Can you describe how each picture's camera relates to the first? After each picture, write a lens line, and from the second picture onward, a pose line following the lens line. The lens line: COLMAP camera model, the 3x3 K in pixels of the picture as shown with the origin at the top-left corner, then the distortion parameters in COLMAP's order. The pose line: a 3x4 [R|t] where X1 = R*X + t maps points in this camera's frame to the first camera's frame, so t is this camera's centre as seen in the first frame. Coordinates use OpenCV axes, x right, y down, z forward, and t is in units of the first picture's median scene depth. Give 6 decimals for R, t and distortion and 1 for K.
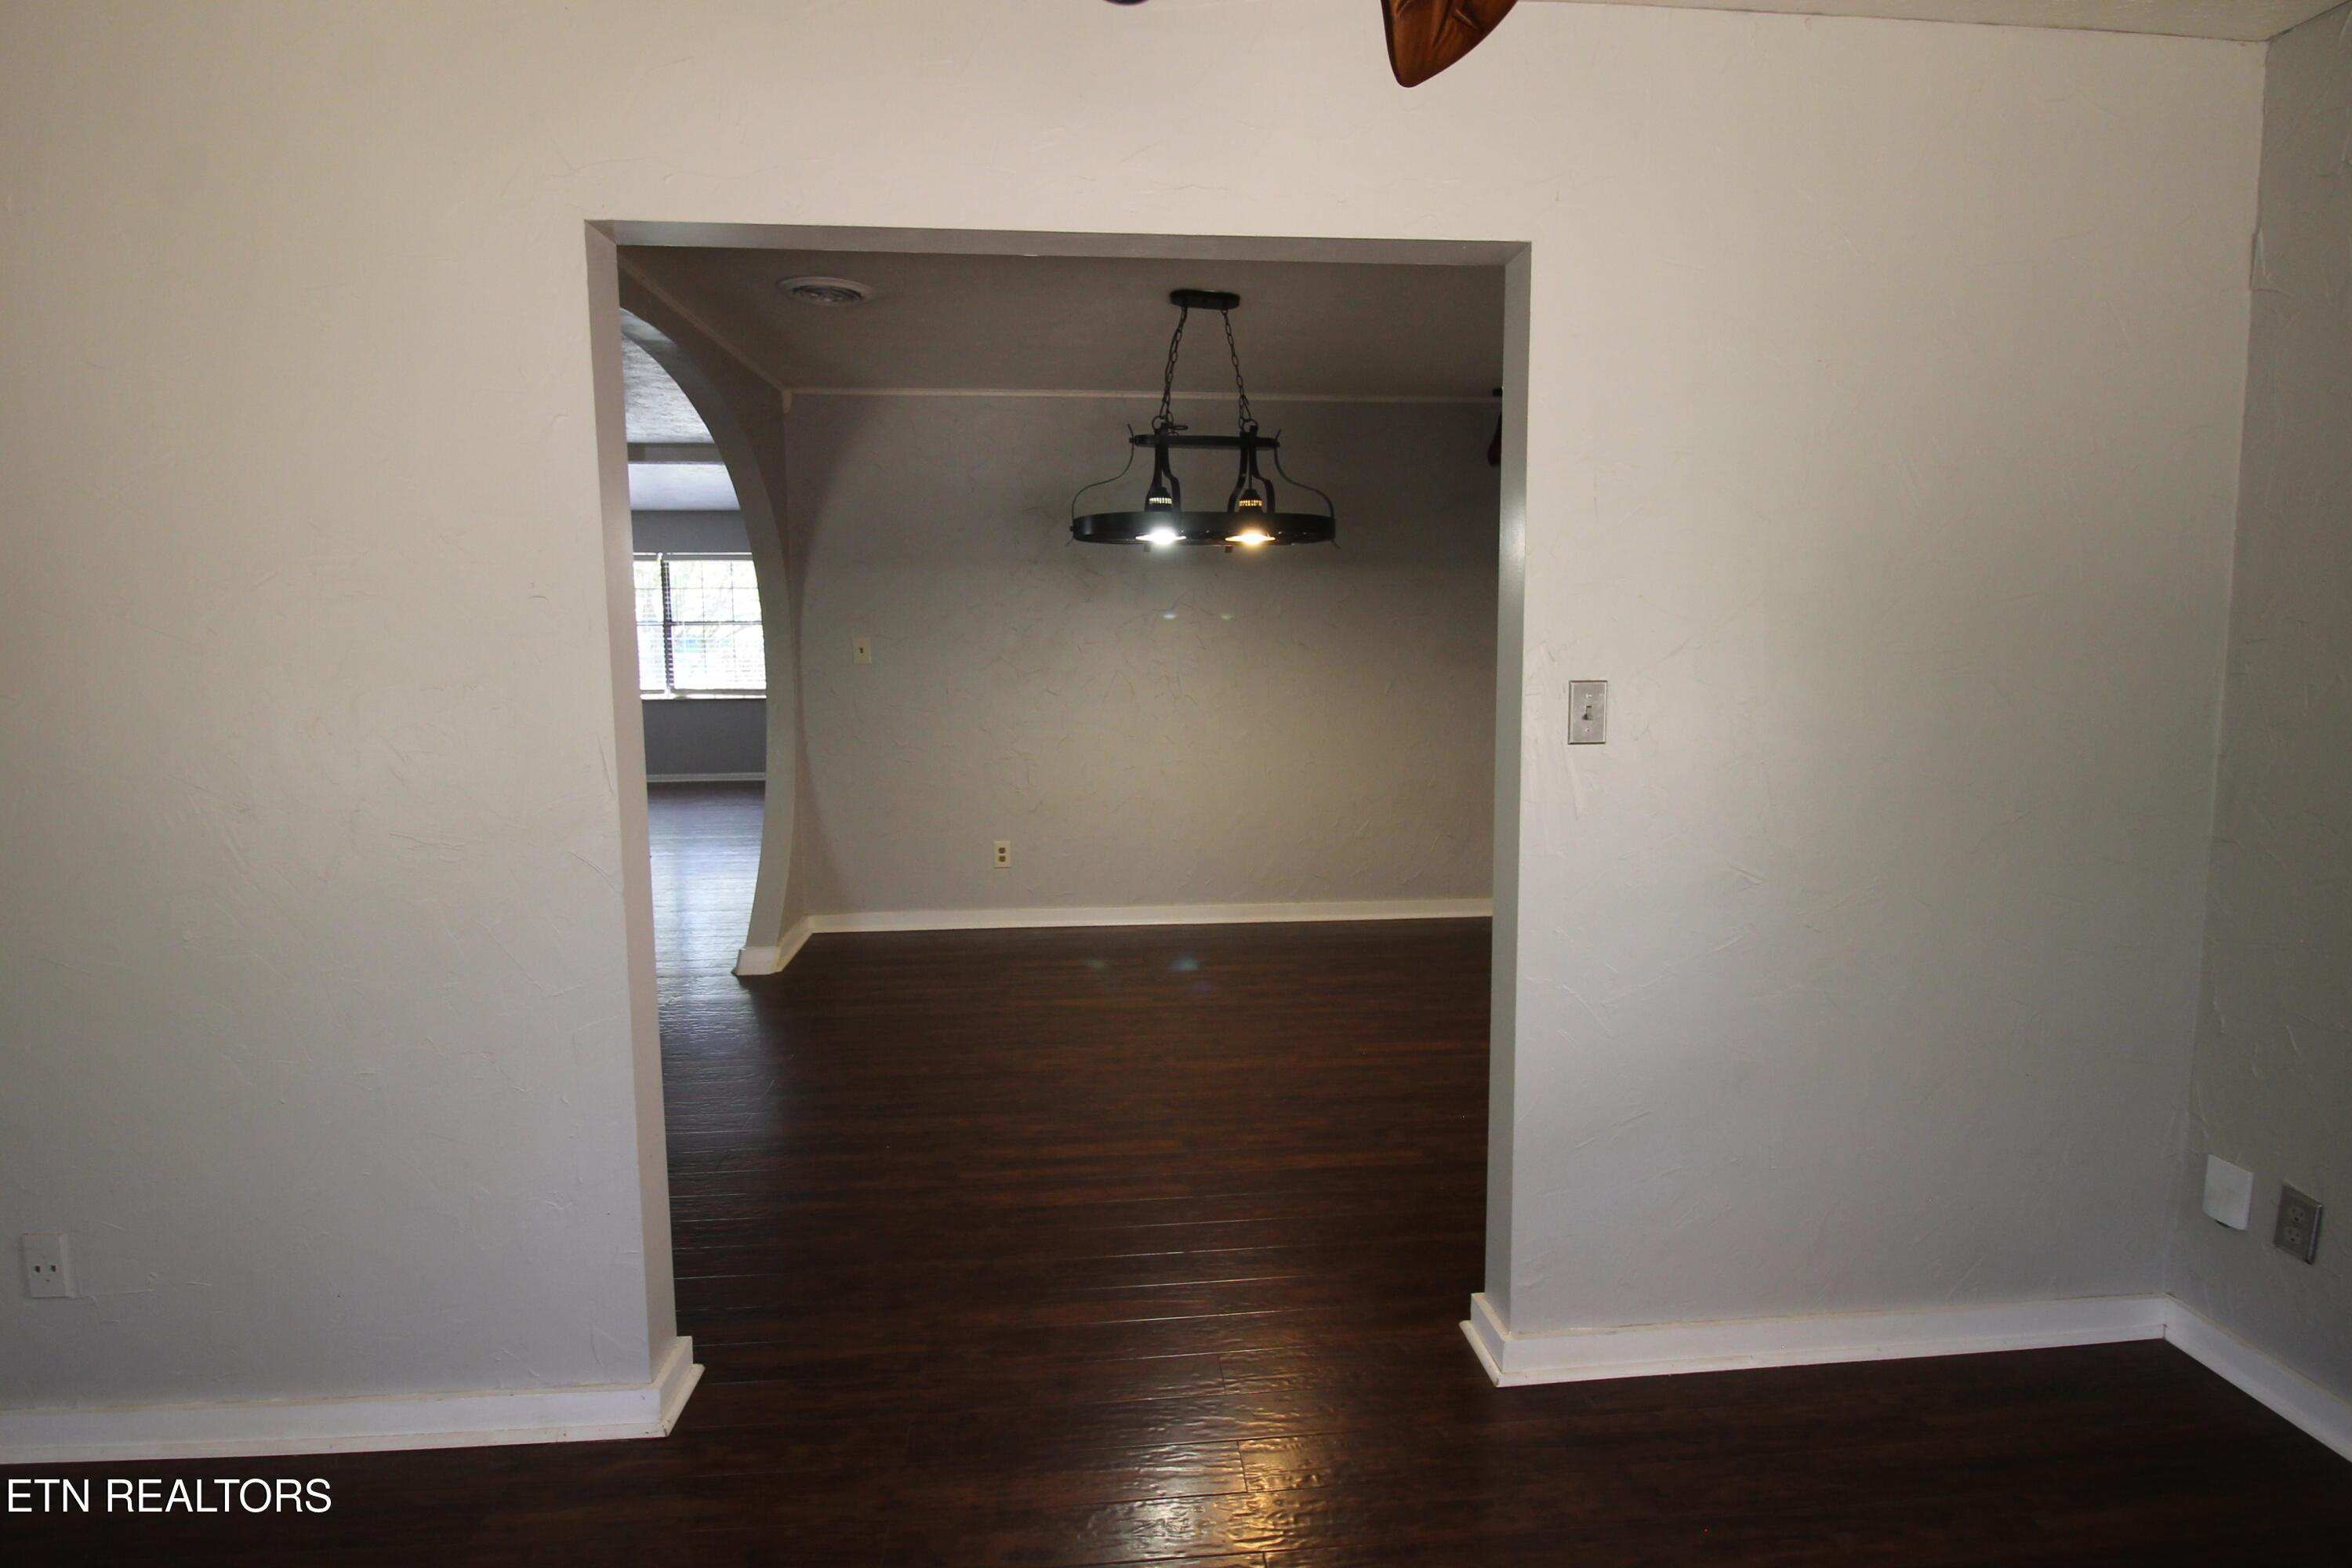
lens RADIAL K [[1185.1, 0, 1184.5], [0, 1185.1, 780.7], [0, 0, 1]] dist [-0.017903, -0.000846]
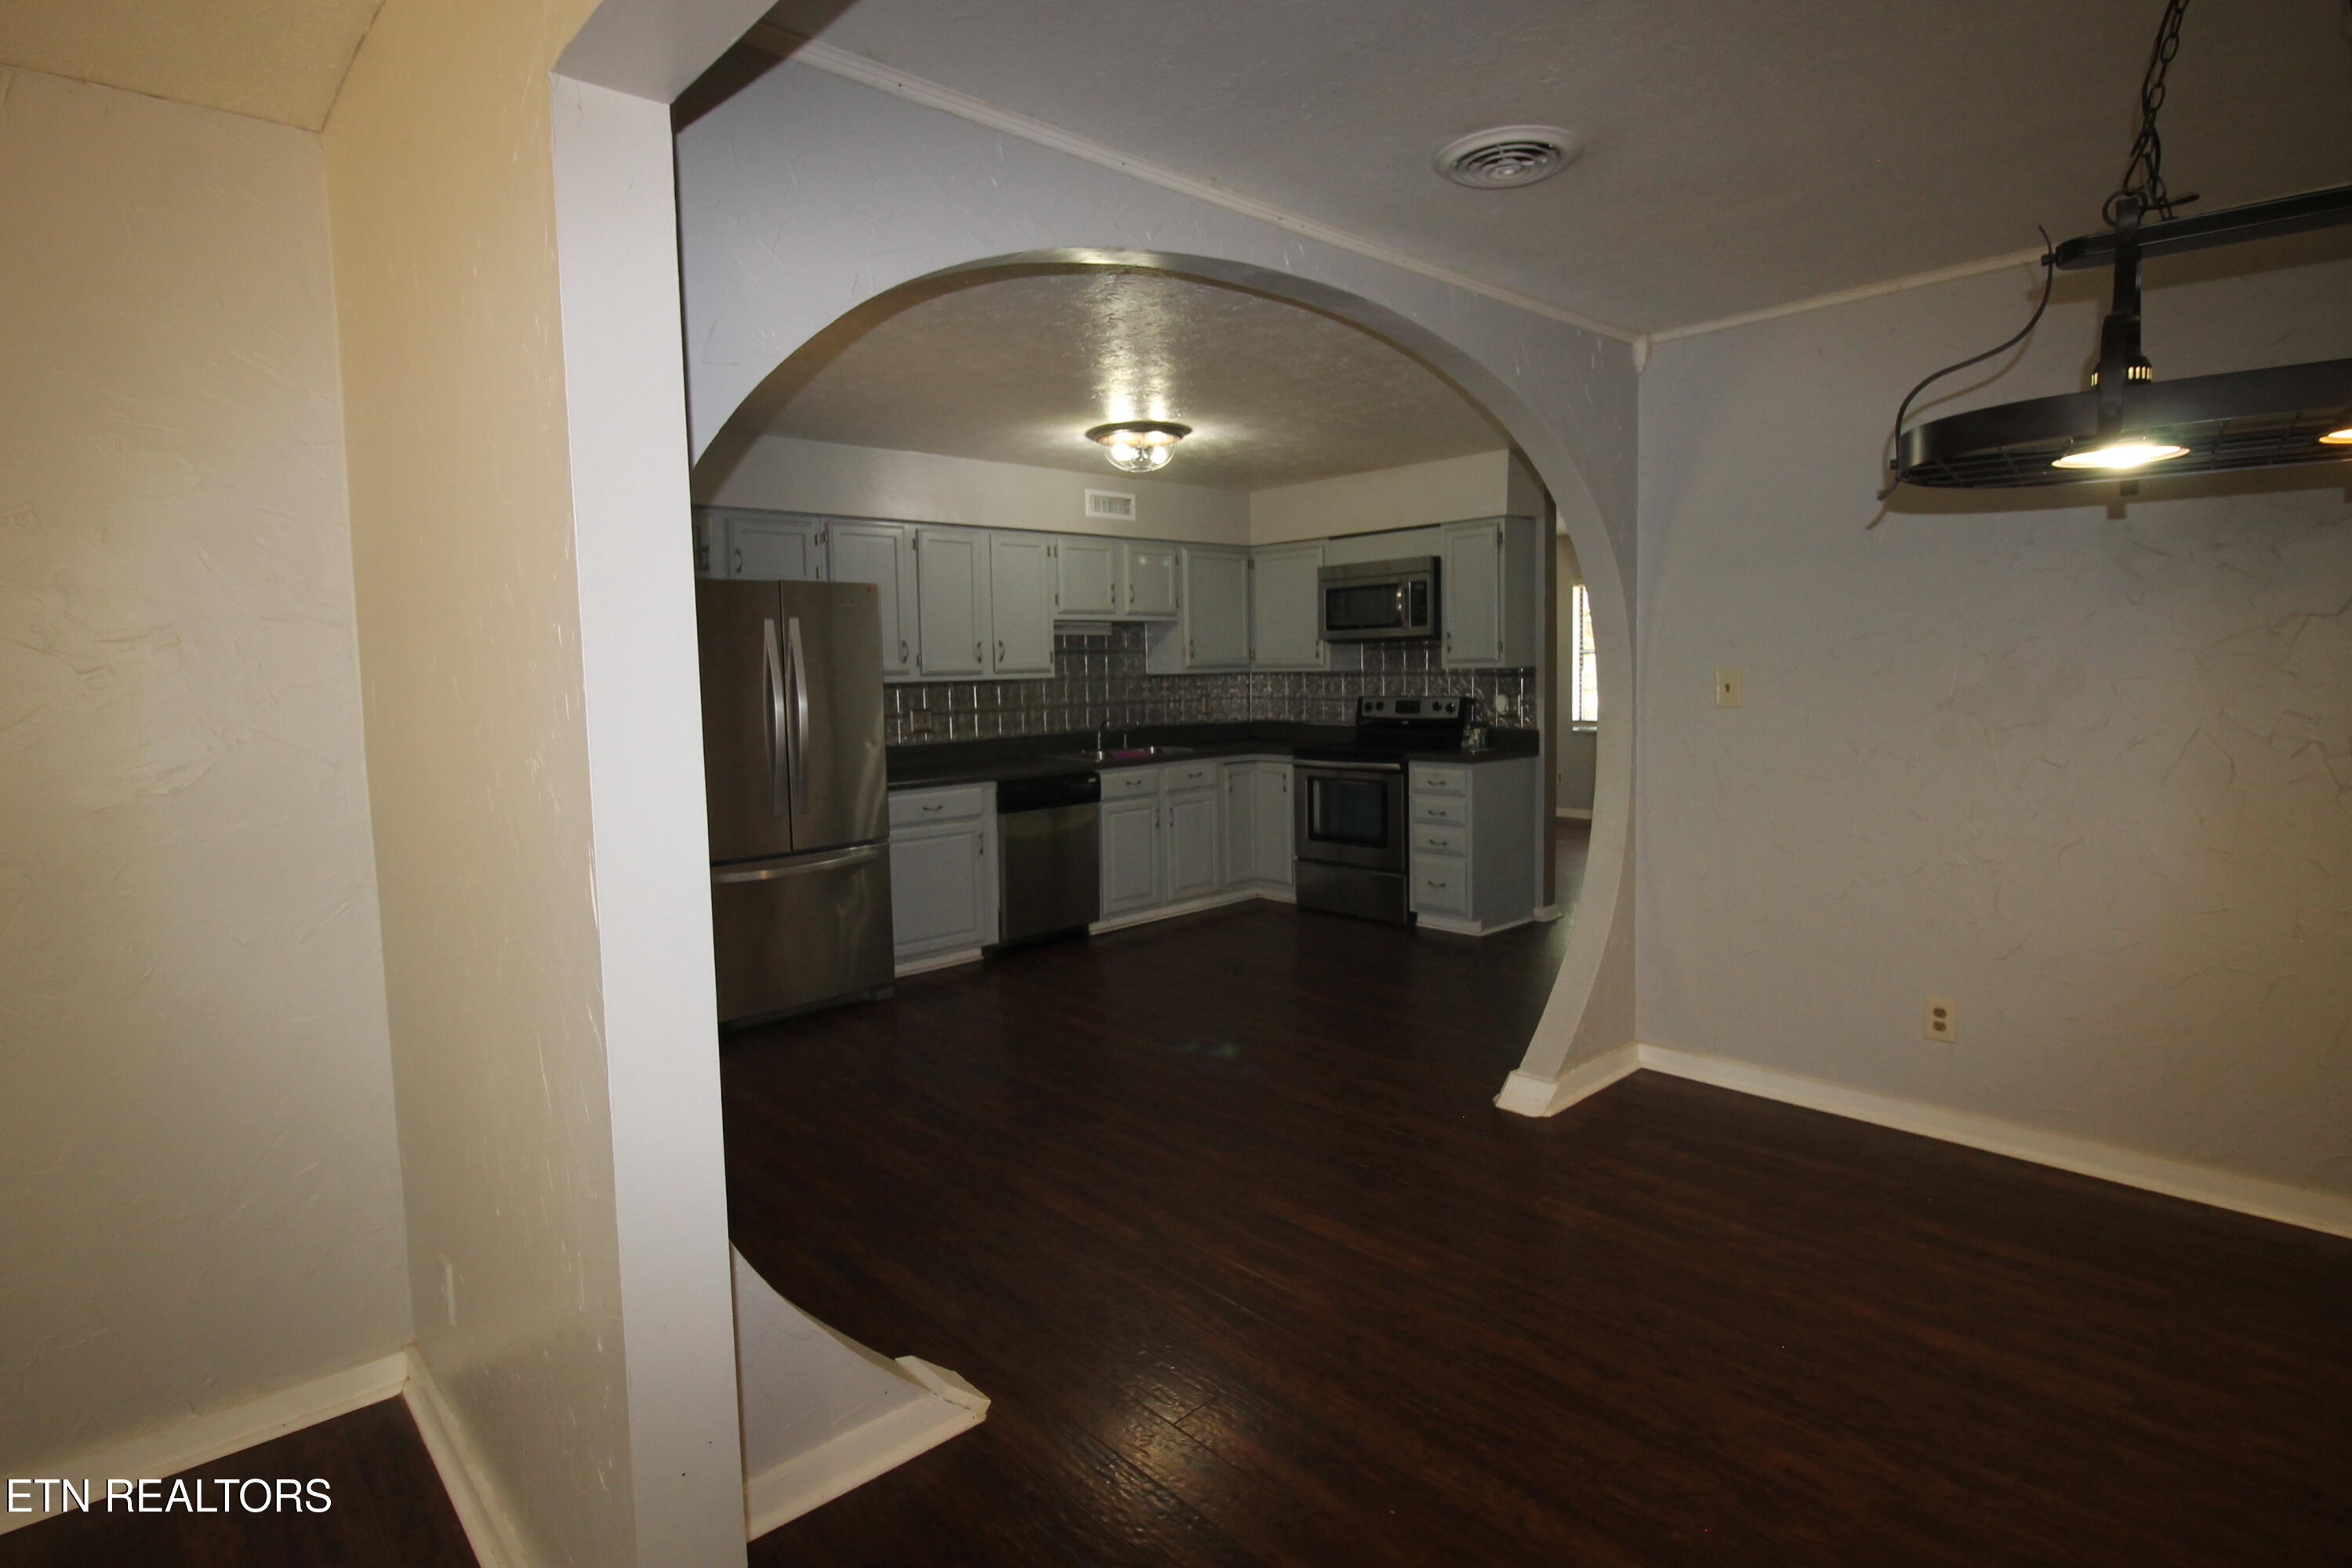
lens RADIAL K [[1185.1, 0, 1176.4], [0, 1185.1, 765.5], [0, 0, 1]] dist [-0.017903, -0.000846]
pose [[0.603772, 0.056887, -0.795125, 0.123566], [-0.085417, 0.996325, 0.006422, -0.057238], [0.792568, 0.064040, 0.606412, 0.441017]]
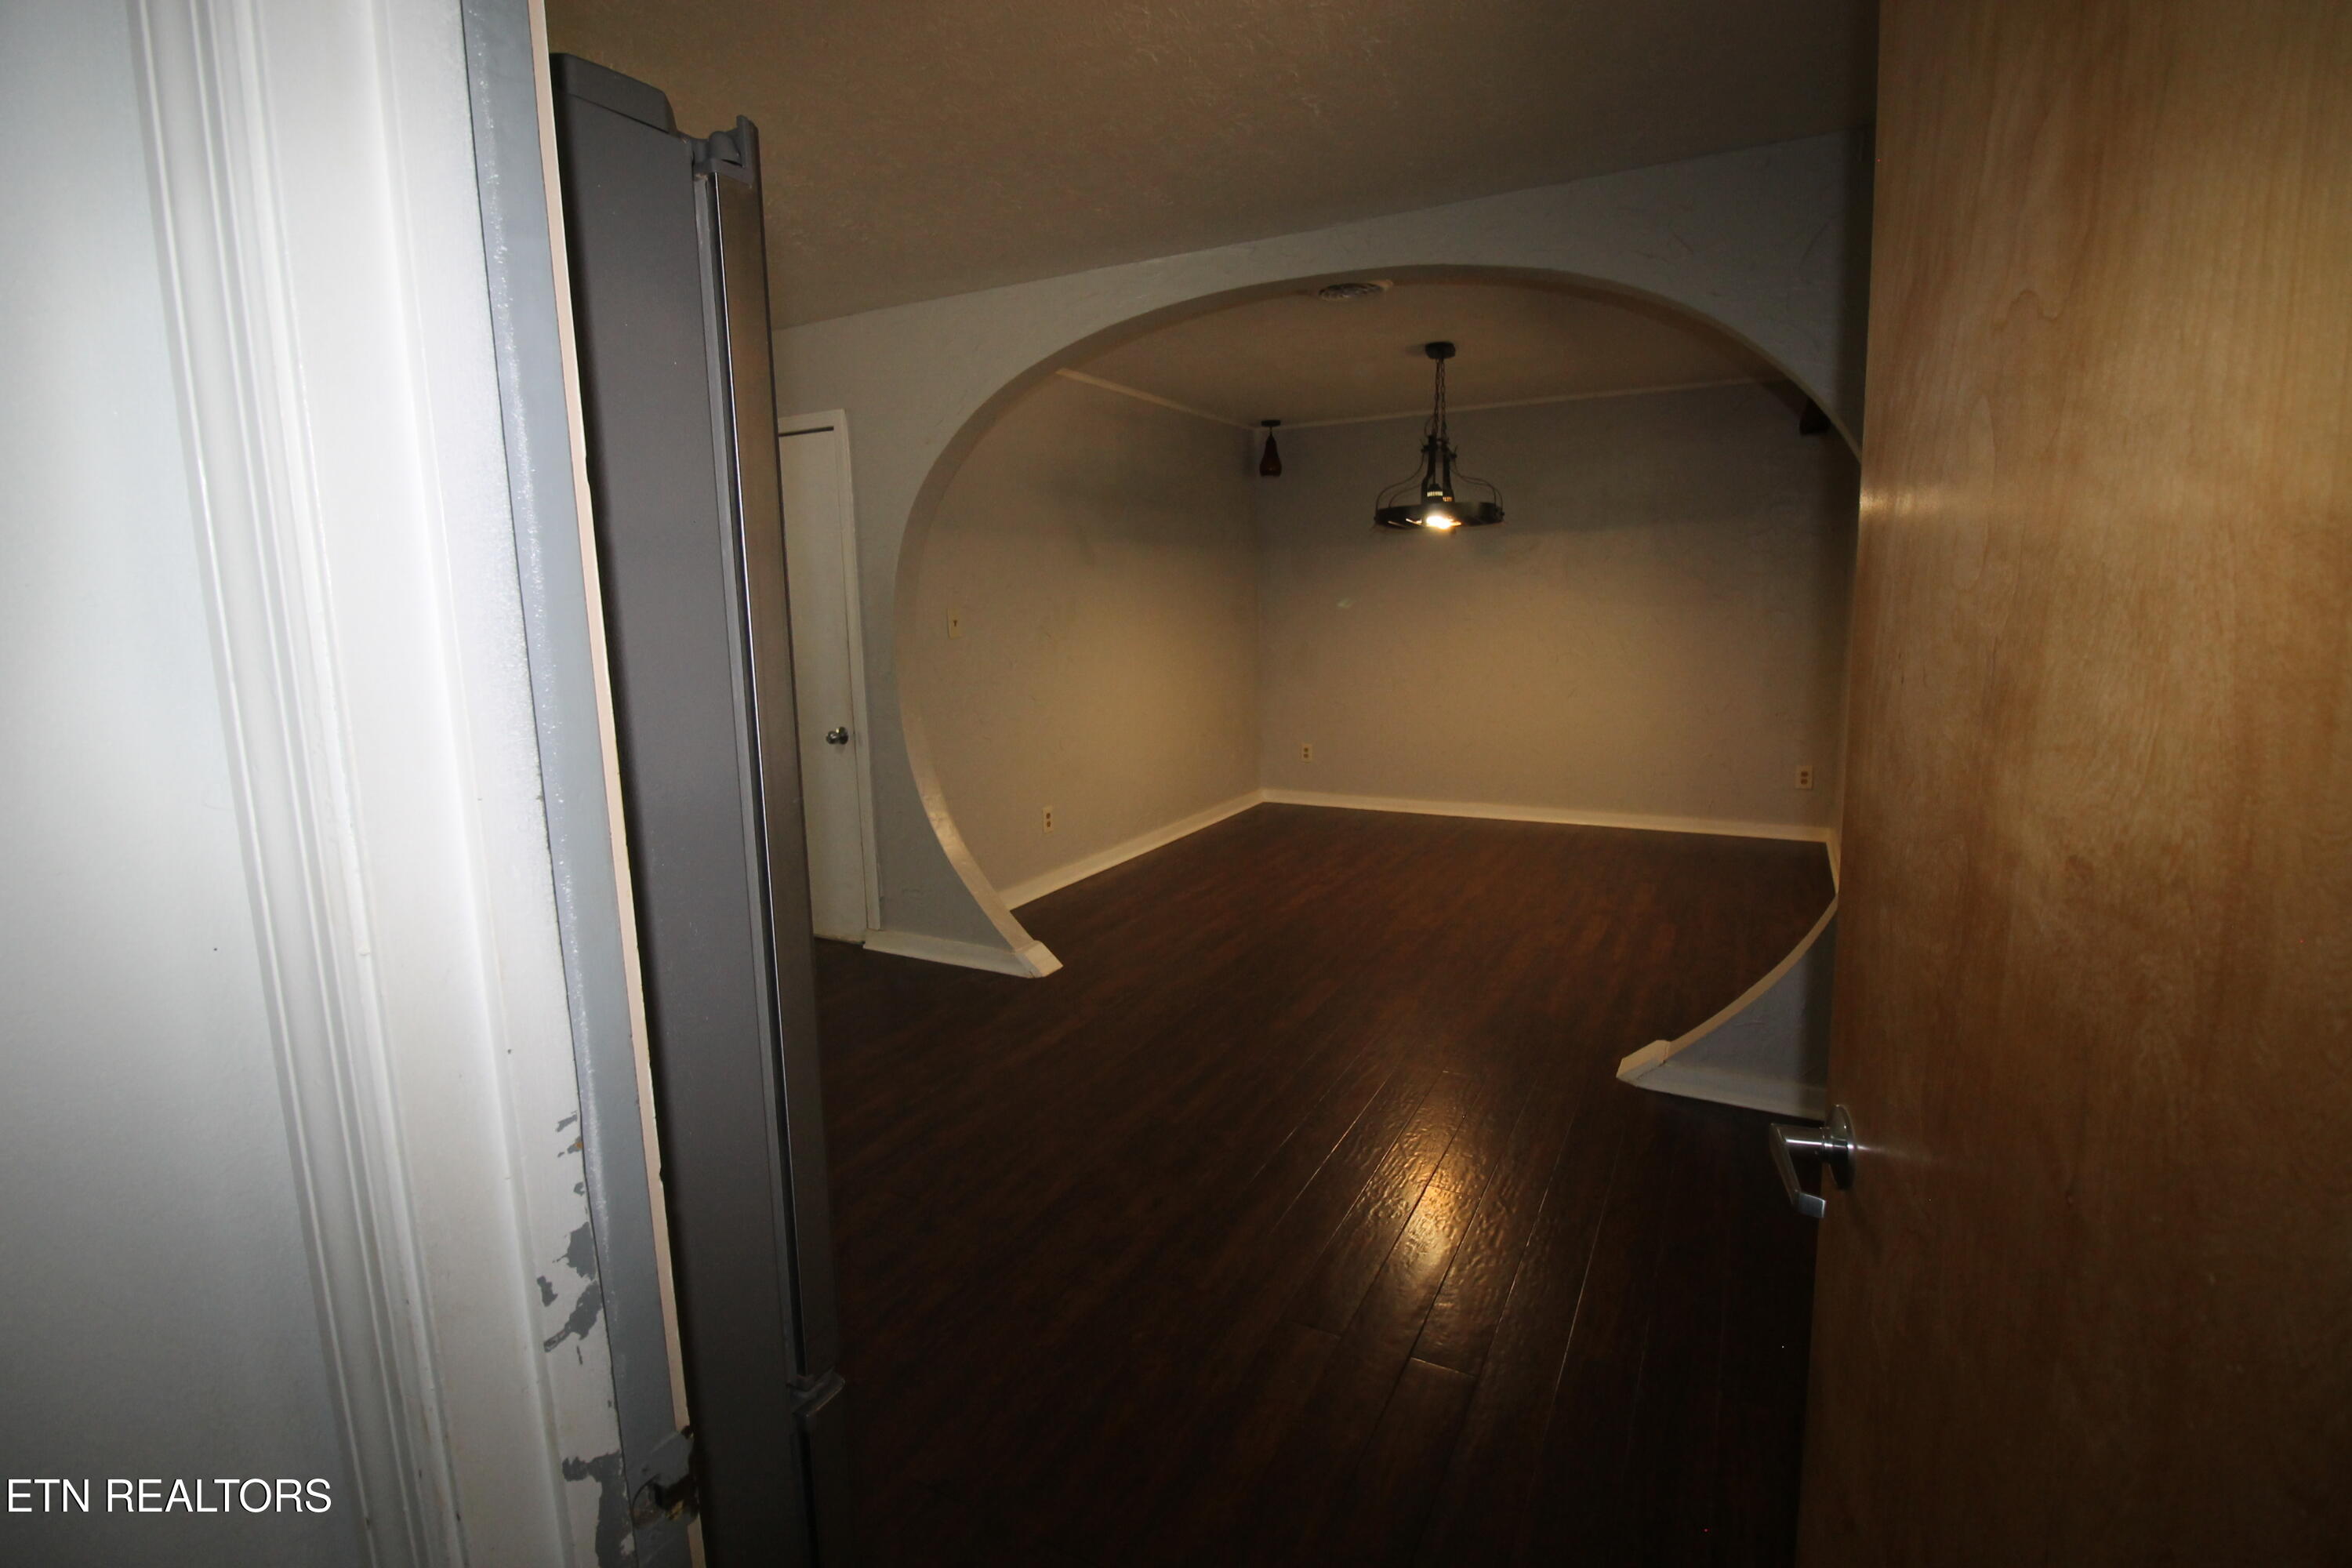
lens RADIAL K [[1106.8, 0, 1168.2], [0, 1106.8, 777.0], [0, 0, 1]] dist [-0.004071, -0.000443]
pose [[0.561084, -0.149231, 0.814196, -1.255950], [0.135783, 0.986884, 0.087310, -0.062775], [-0.816546, 0.061566, 0.573988, 0.531324]]
